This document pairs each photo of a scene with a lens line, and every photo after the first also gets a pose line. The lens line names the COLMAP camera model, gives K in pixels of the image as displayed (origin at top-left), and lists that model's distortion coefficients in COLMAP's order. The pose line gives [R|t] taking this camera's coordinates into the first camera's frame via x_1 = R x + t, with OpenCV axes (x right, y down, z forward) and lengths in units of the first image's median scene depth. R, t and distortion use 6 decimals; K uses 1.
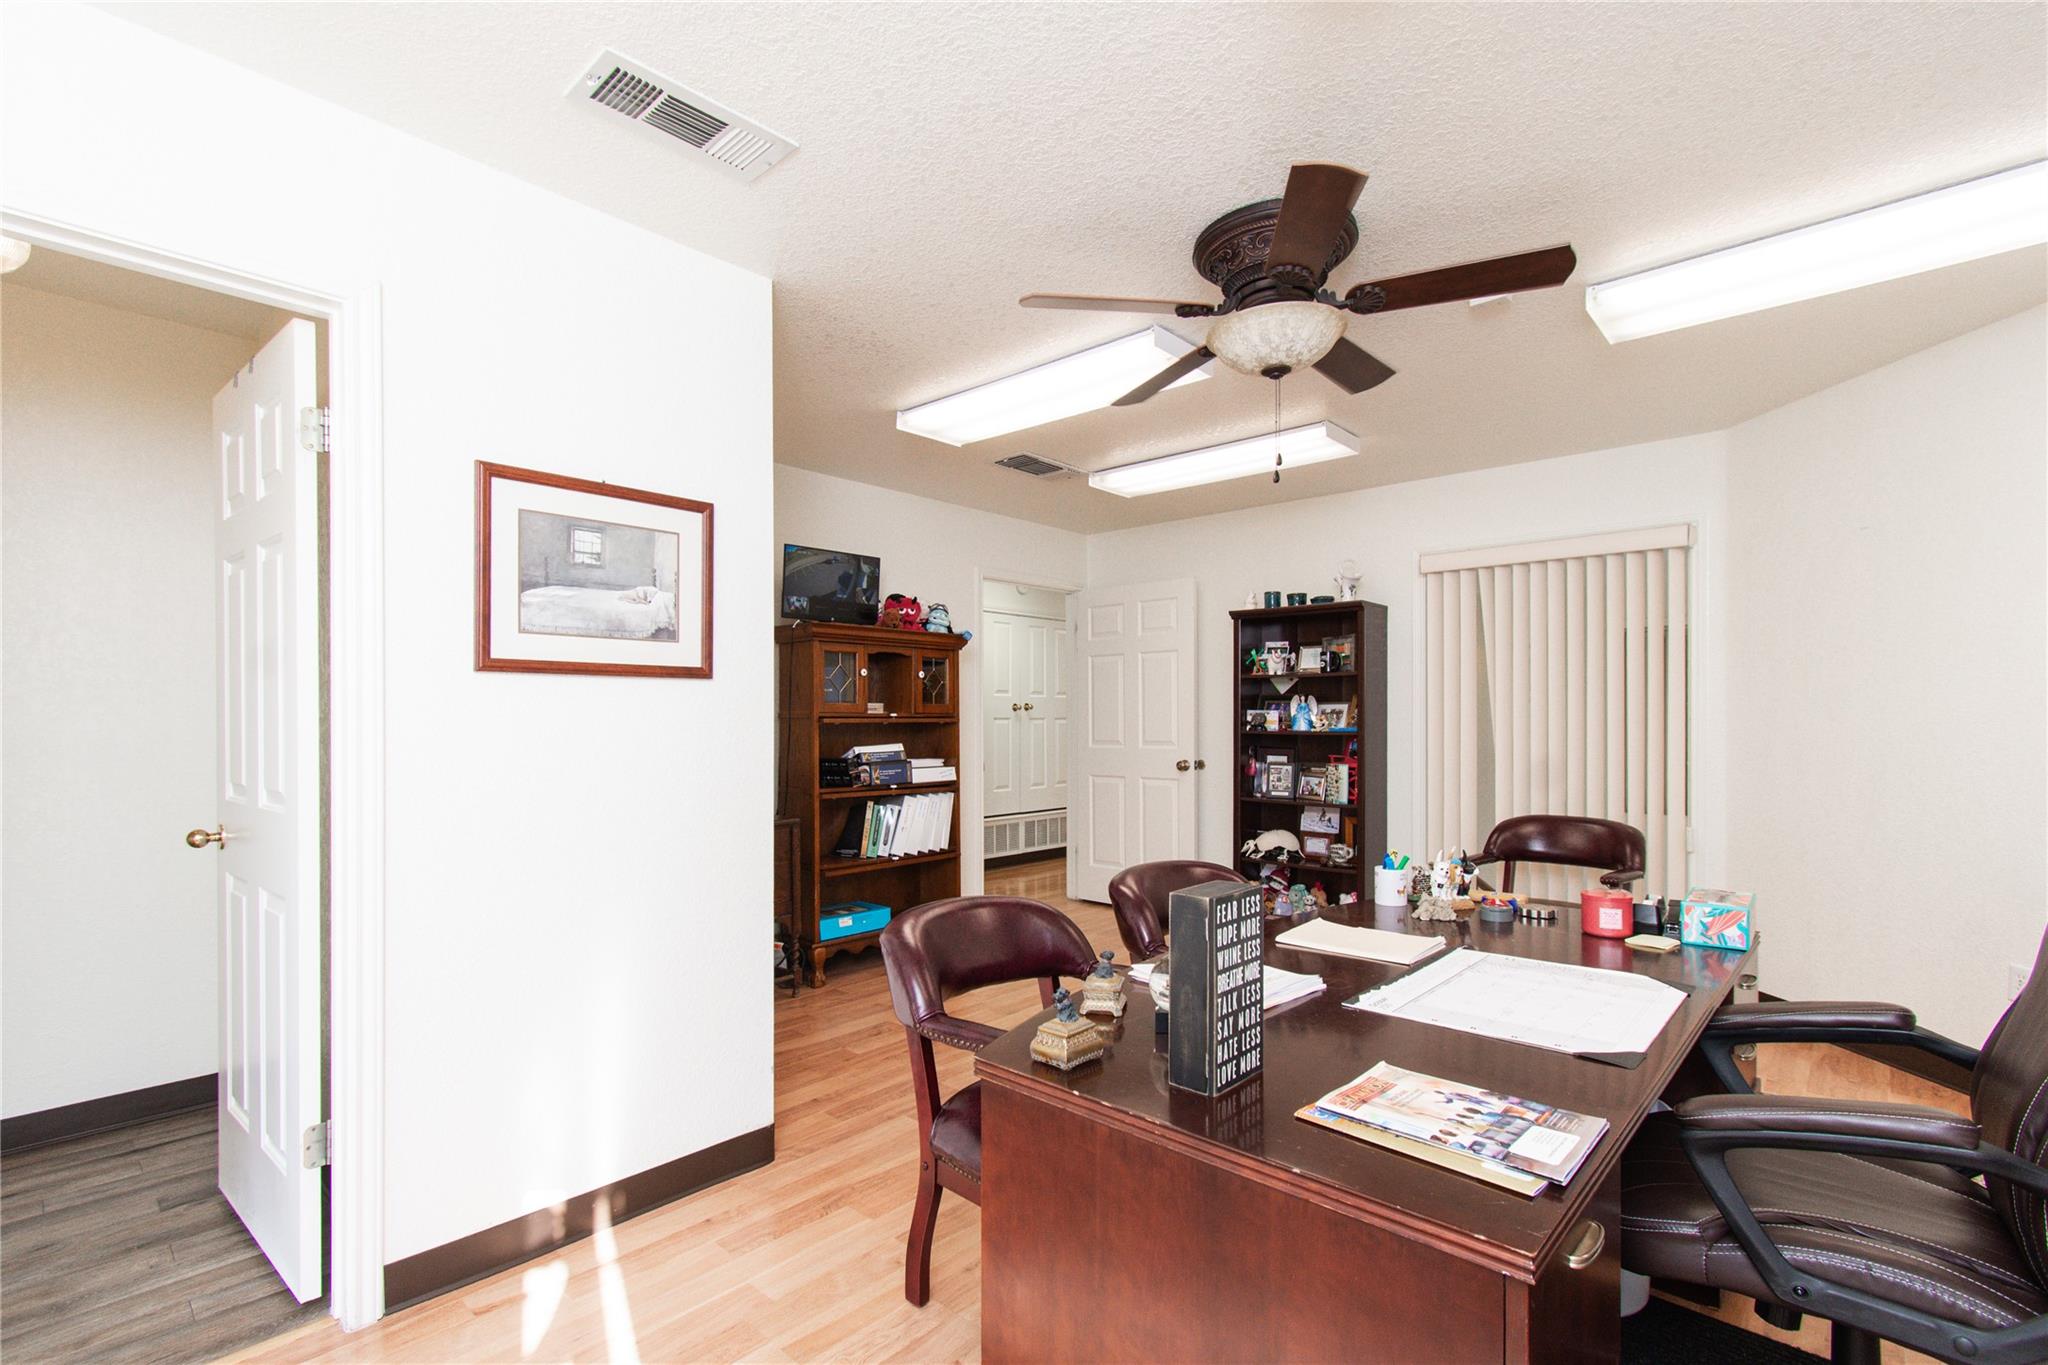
lens RADIAL K [[936.8, 0, 1025.7], [0, 936.8, 714.0], [0, 0, 1]] dist [0.003418, 0.000019]
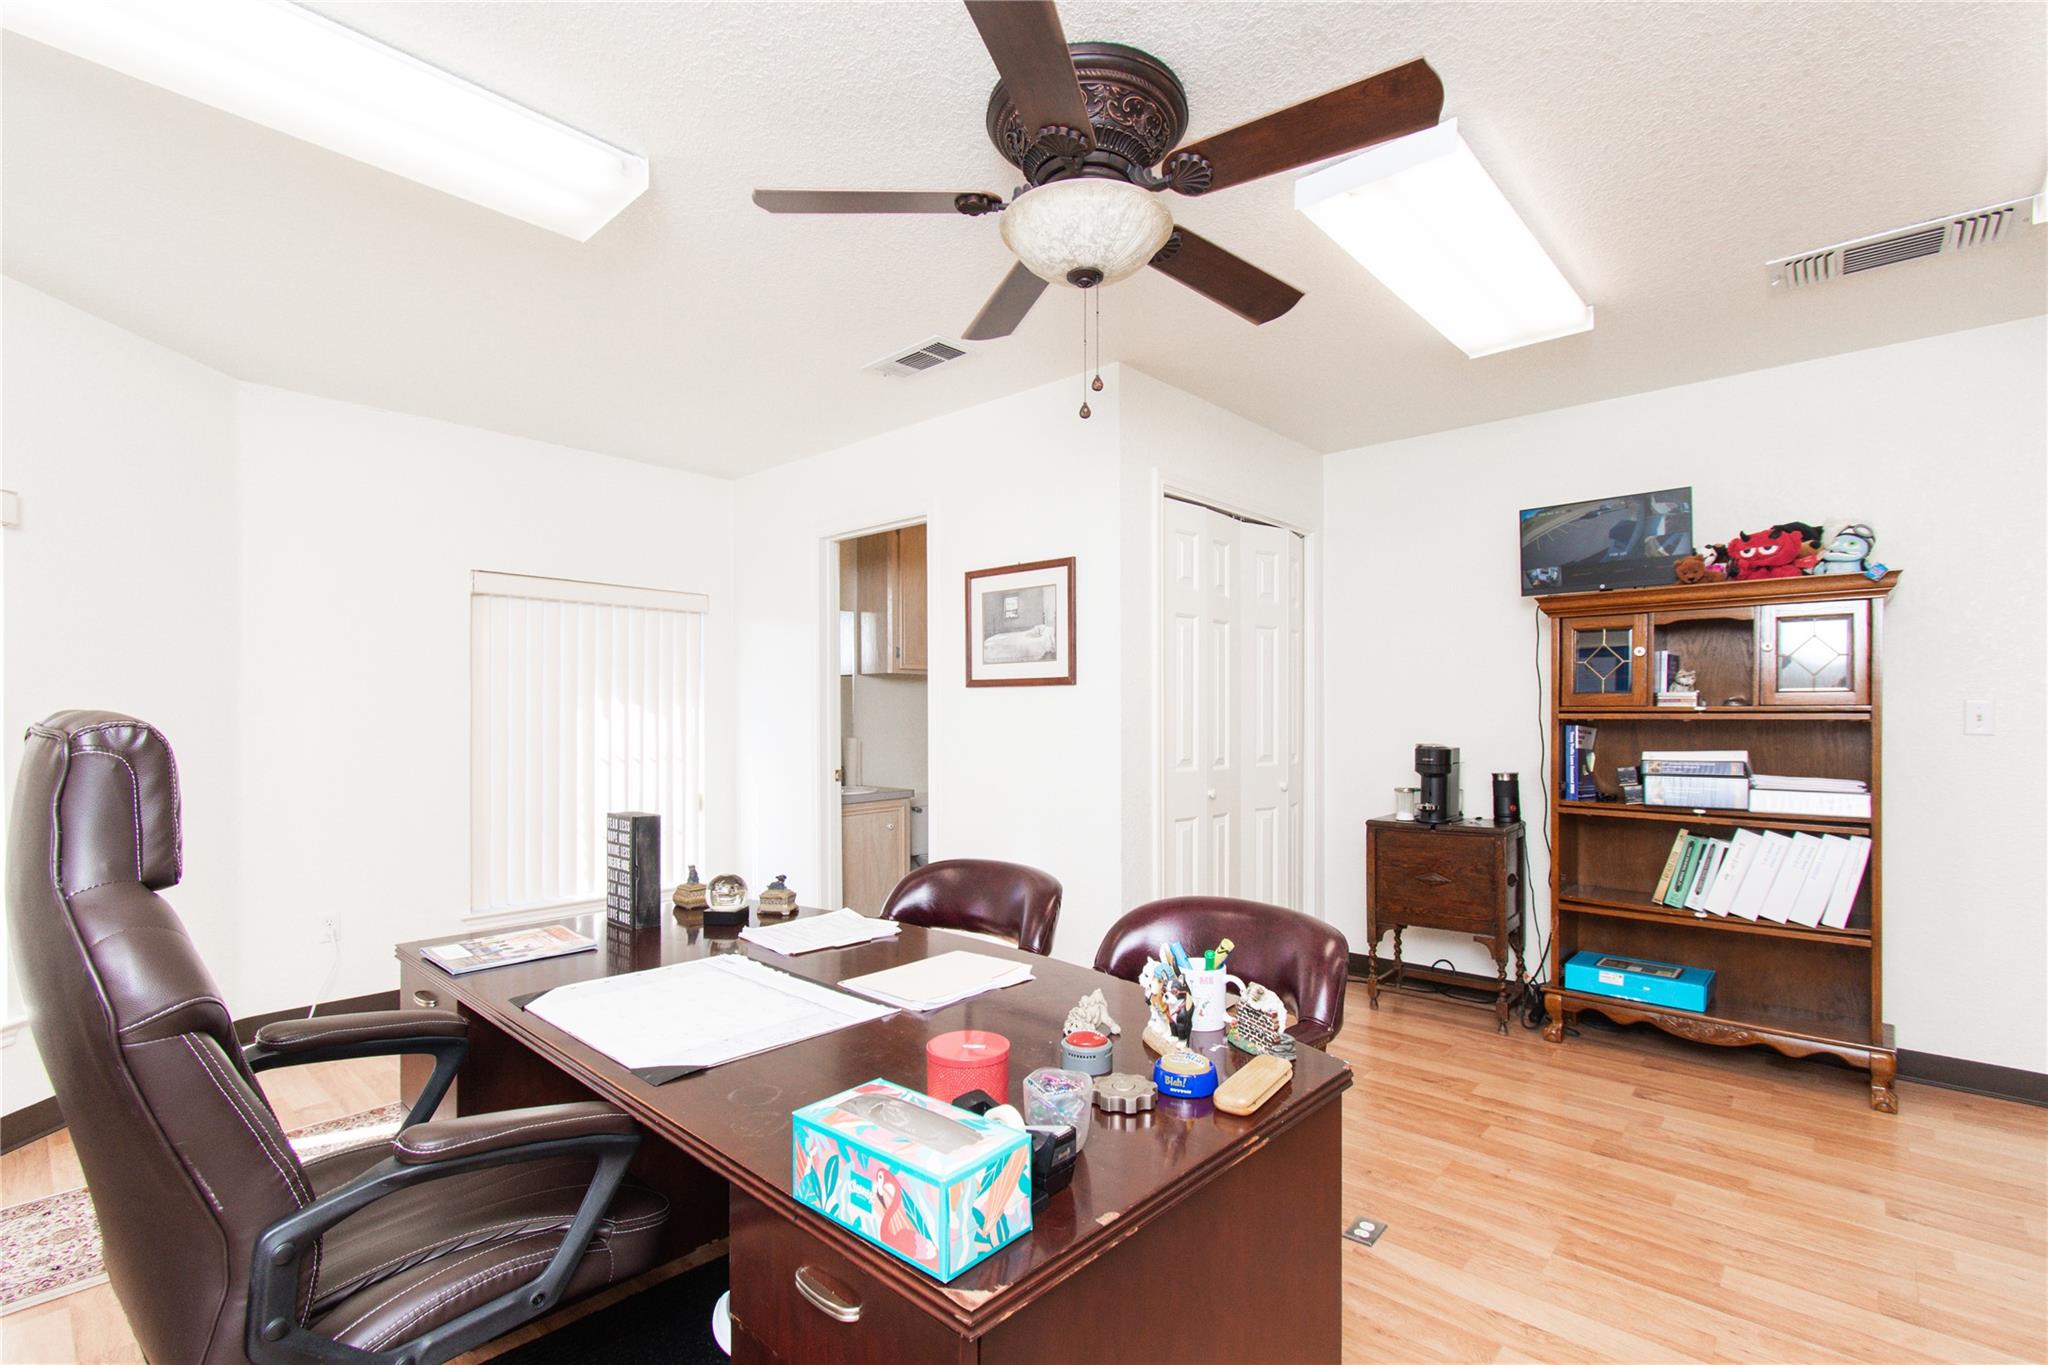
lens RADIAL K [[936.8, 0, 1025.7], [0, 936.8, 714.0], [0, 0, 1]] dist [0.003418, 0.000019]
pose [[0.000241, -0.000045, -1.000000, 0.582424], [0.004507, 0.999990, -0.000044, 0.003107], [0.999990, -0.004507, 0.000241, 0.522361]]
